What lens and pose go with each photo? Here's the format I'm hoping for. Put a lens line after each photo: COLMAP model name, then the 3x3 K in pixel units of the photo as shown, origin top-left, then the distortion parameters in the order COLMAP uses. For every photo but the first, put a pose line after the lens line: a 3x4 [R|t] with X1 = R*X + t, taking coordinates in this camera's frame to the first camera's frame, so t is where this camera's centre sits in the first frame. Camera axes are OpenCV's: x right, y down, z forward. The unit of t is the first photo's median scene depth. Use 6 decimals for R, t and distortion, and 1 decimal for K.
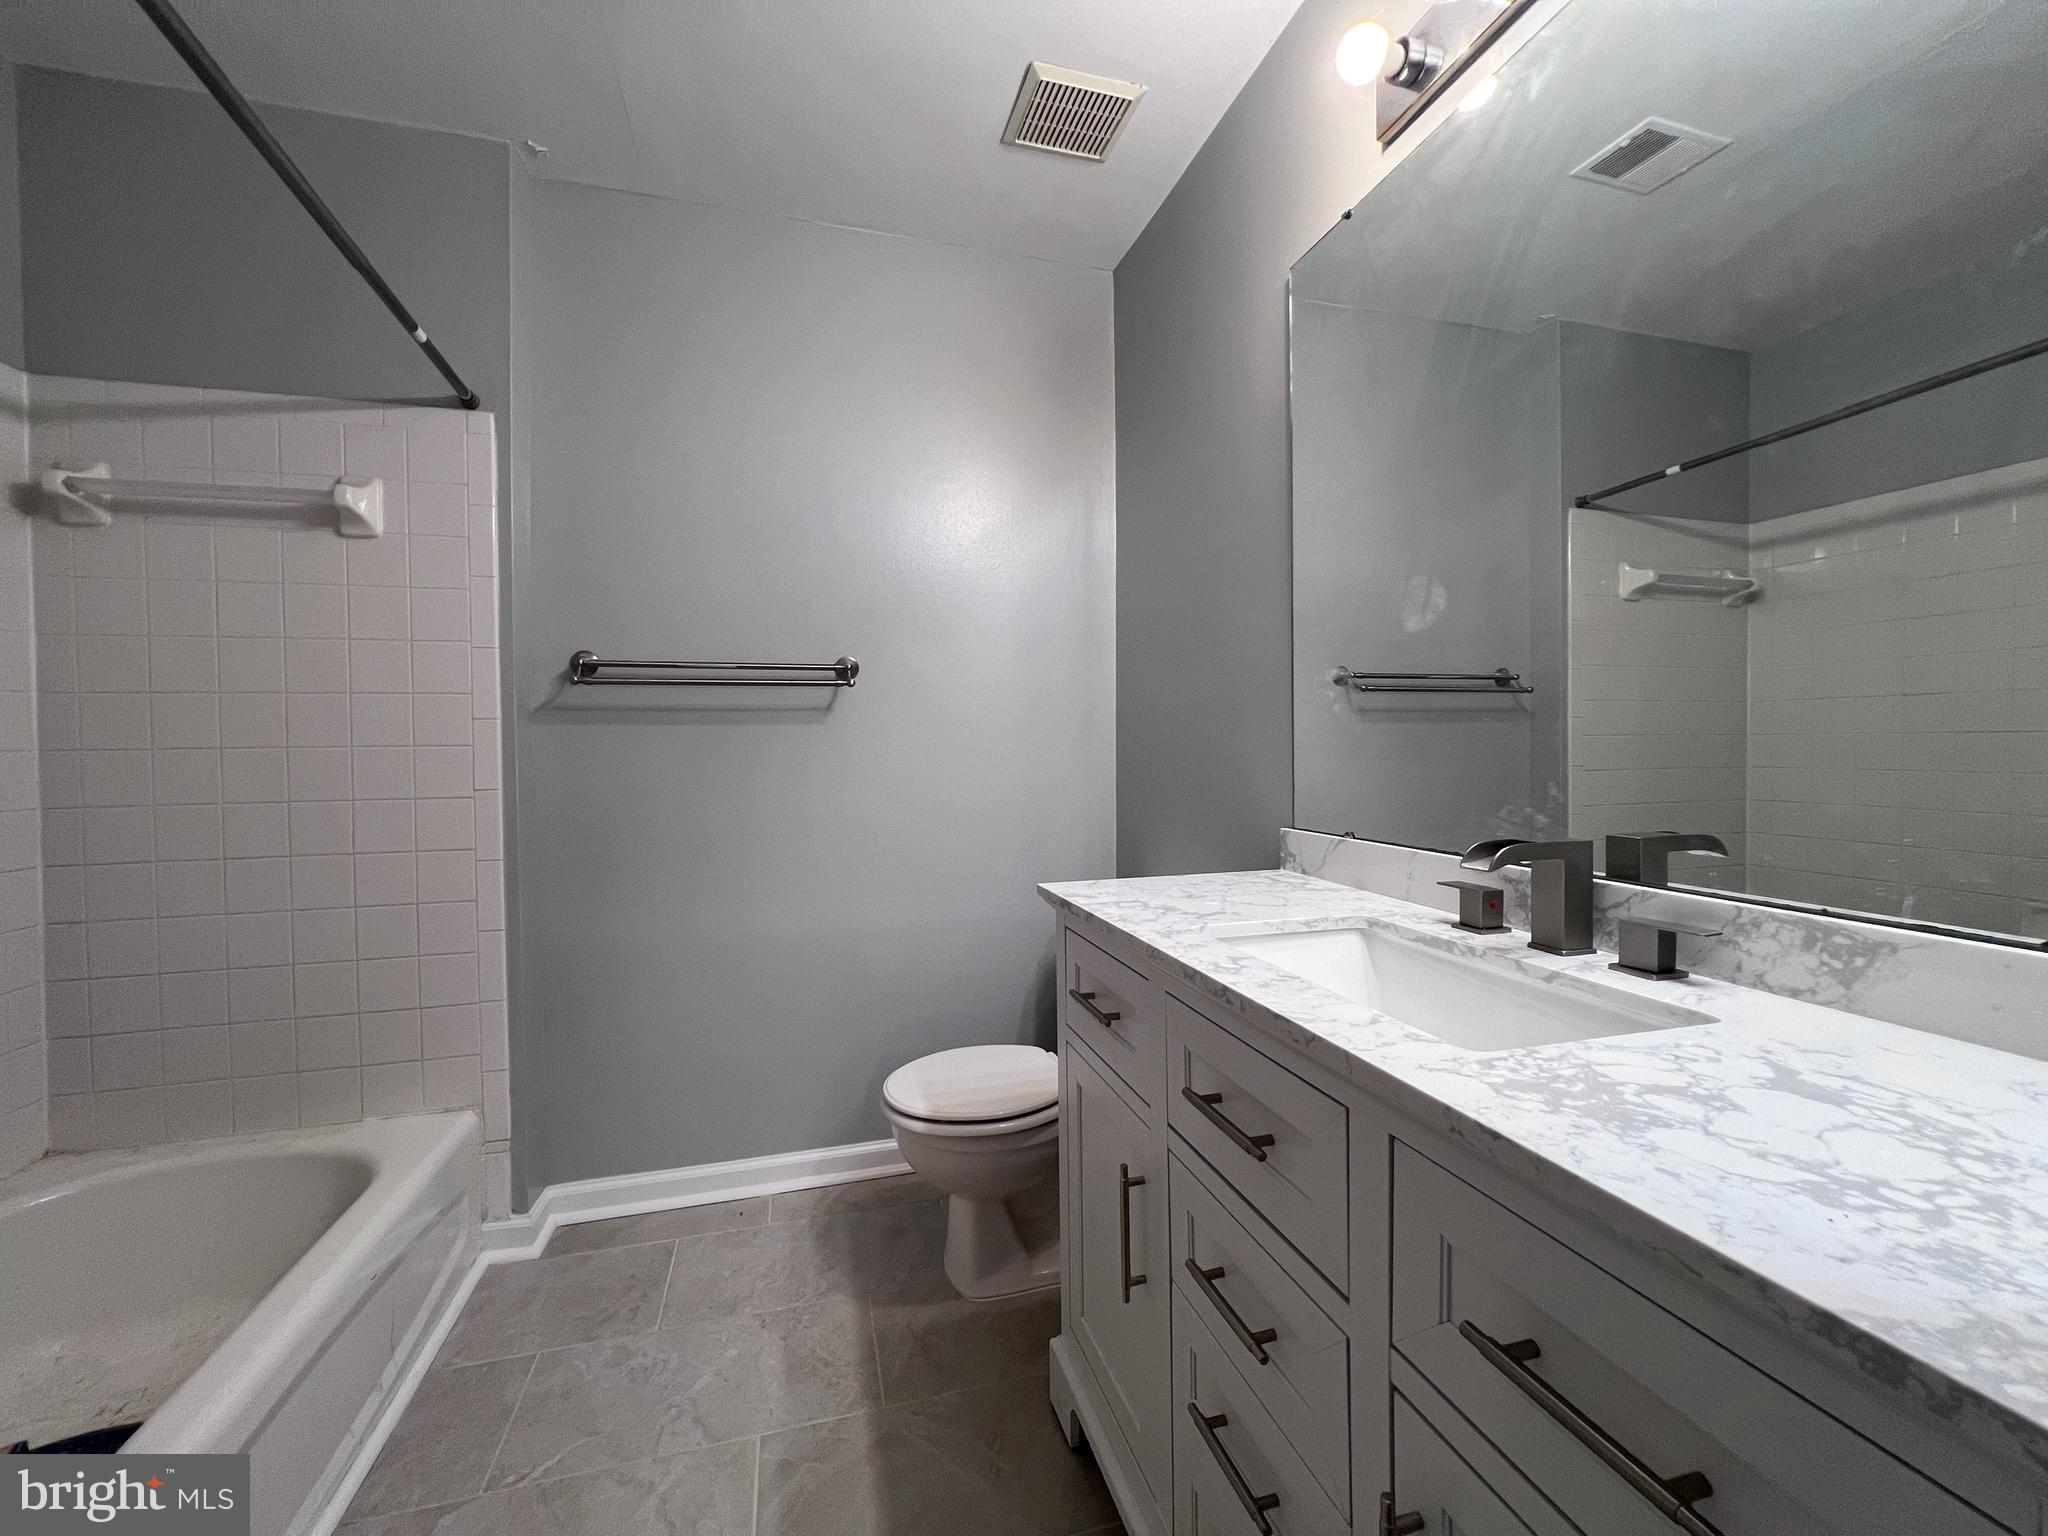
lens RADIAL K [[818.4, 0, 1024.2], [0, 818.4, 760.8], [0, 0, 1]] dist [-0.003554, 0.001755]
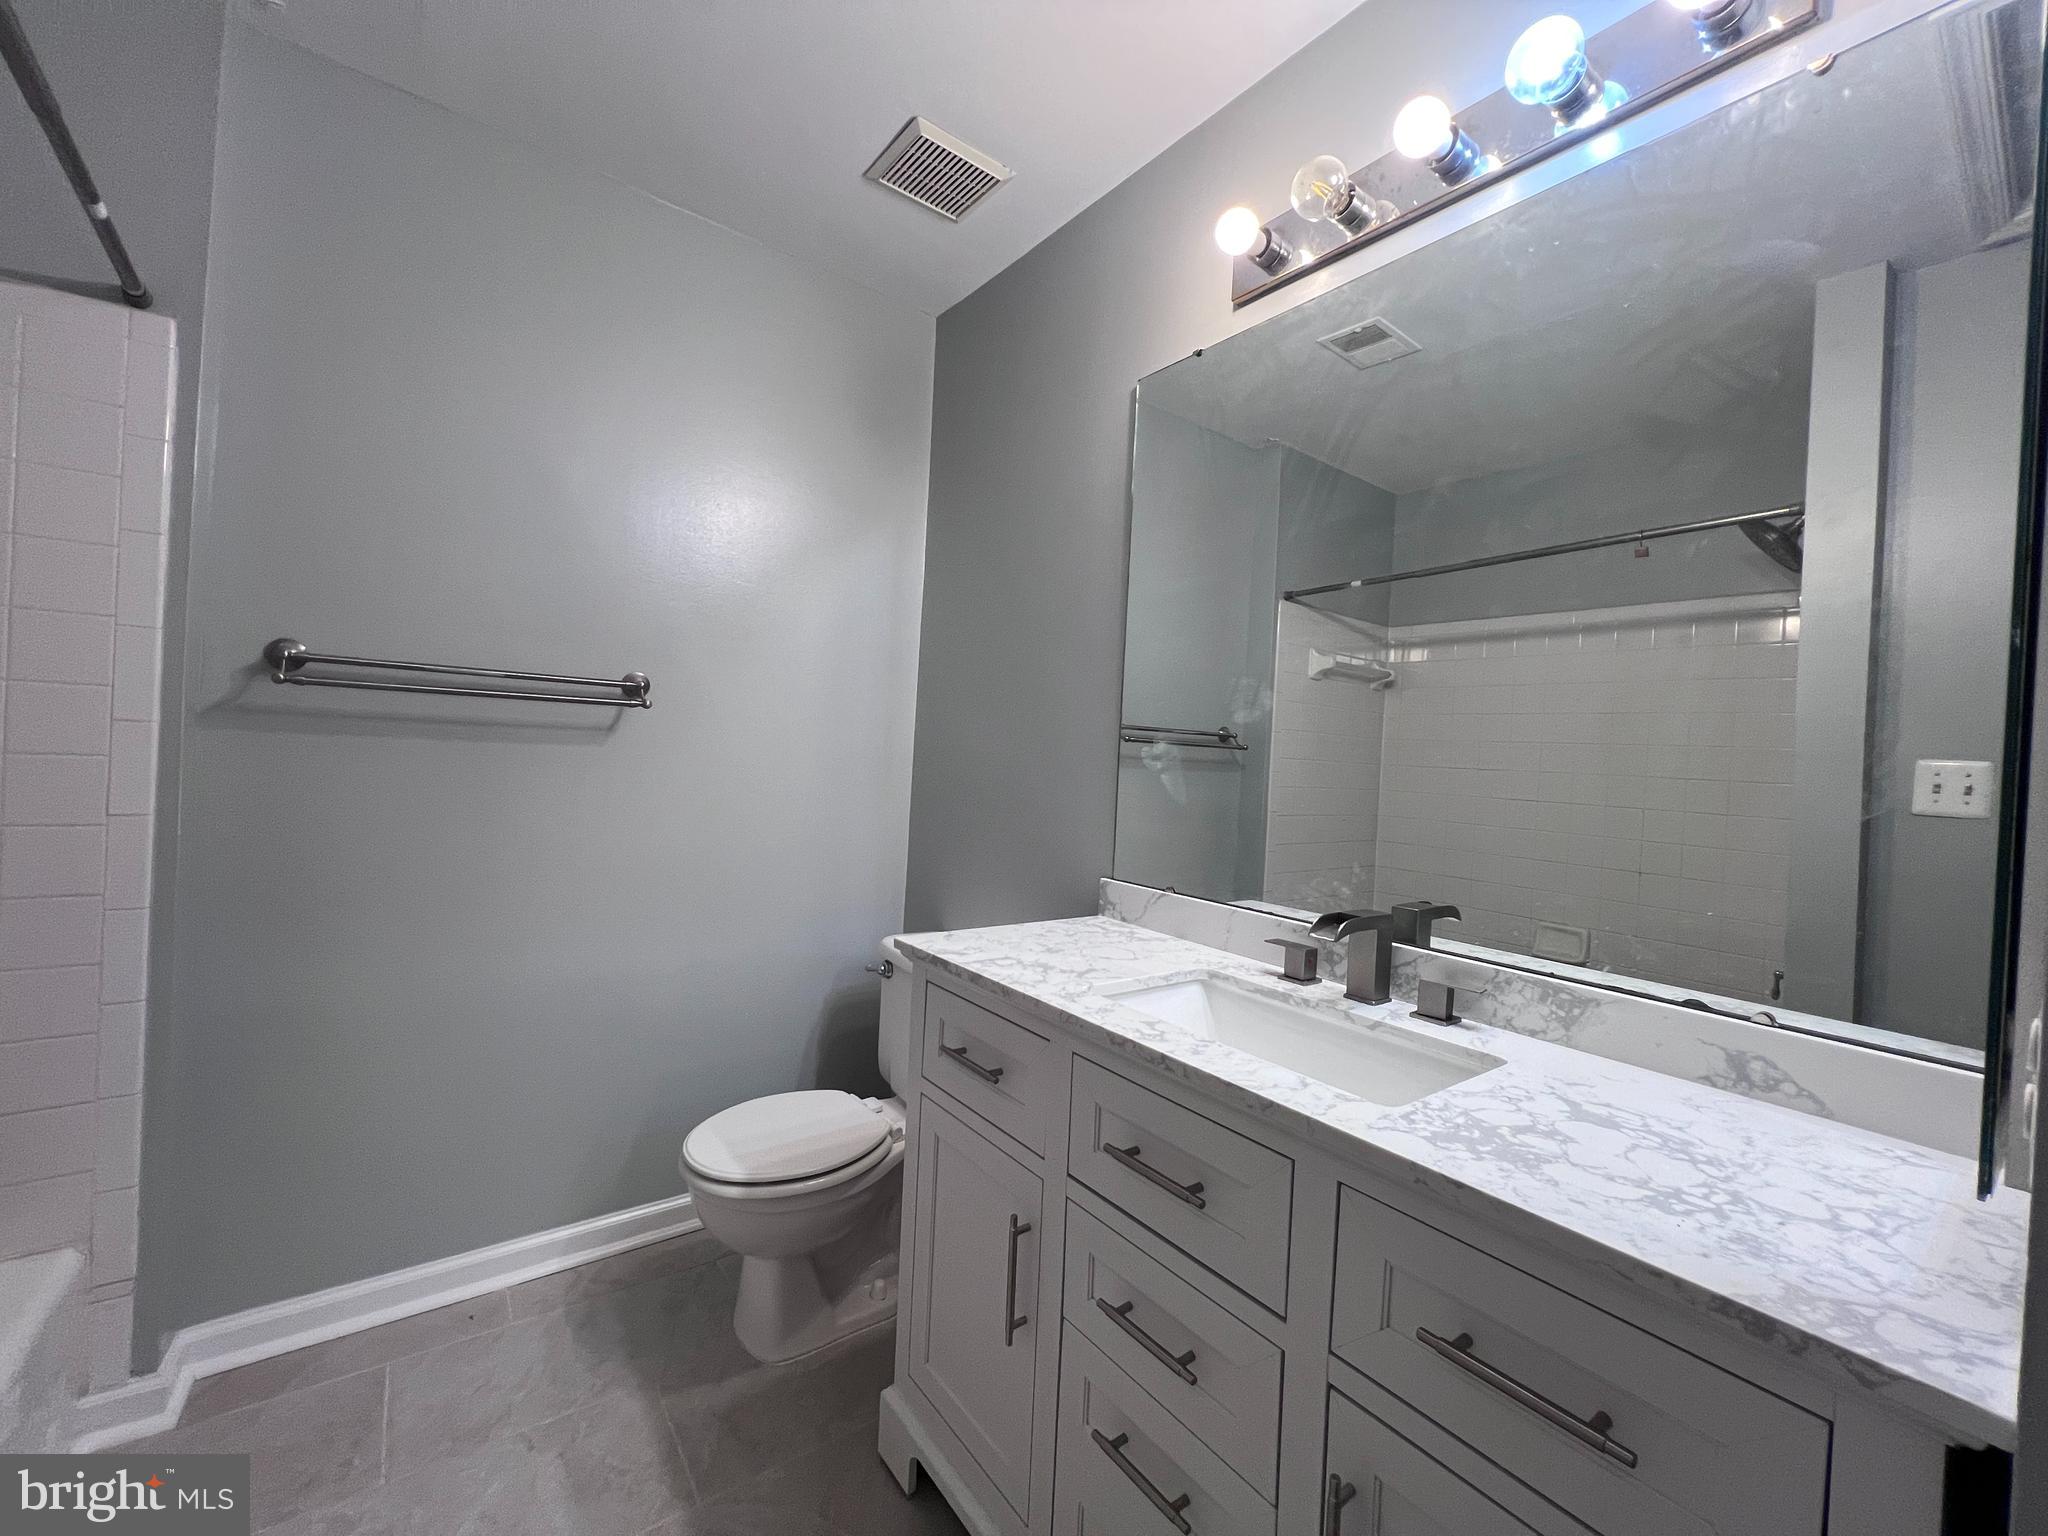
lens RADIAL K [[818.4, 0, 1015.6], [0, 818.4, 761.4], [0, 0, 1]] dist [-0.003554, 0.001755]
pose [[0.931897, 0.054068, 0.358672, -0.195087], [-0.053452, 0.998503, -0.011639, -0.055694], [-0.358764, -0.008325, 0.933391, 0.009020]]
